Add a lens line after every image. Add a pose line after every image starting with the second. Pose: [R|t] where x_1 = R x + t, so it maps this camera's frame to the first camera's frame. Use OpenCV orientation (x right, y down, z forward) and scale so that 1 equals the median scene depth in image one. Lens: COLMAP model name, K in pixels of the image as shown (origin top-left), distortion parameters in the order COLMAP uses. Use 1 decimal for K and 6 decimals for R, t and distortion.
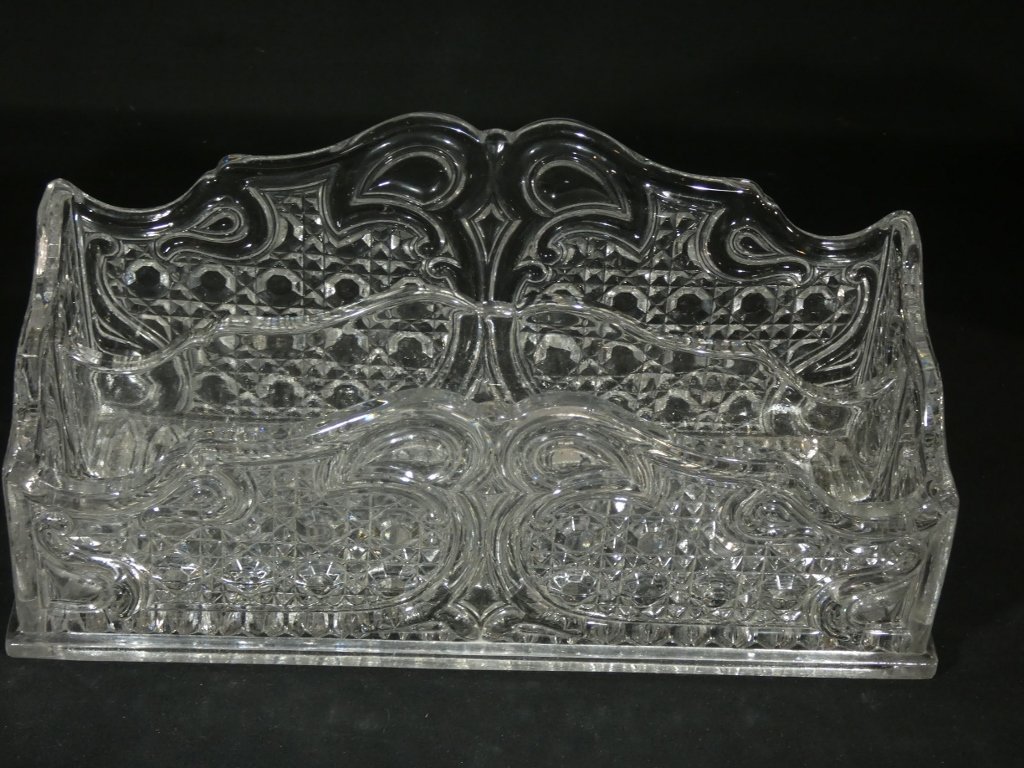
lens RADIAL K [[1993.7, 0, 509.1], [0, 1993.7, 384.8], [0, 0, 1]] dist [0.047400, 0.000000]
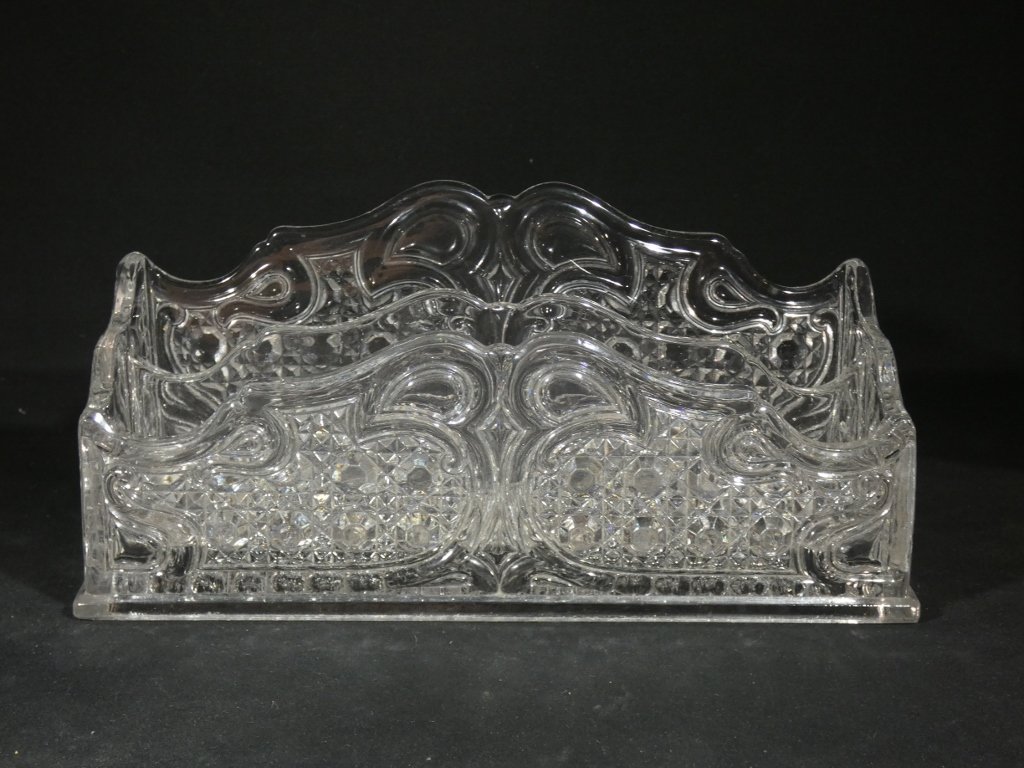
lens RADIAL K [[1993.7, 0, 507.1], [0, 1993.7, 384.7], [0, 0, 1]] dist [0.047400, 0.000000]
pose [[0.998436, -0.047218, -0.029942, 0.027078], [0.032418, 0.925223, -0.378036, 0.417037], [0.045553, 0.376474, 0.925306, -0.061424]]
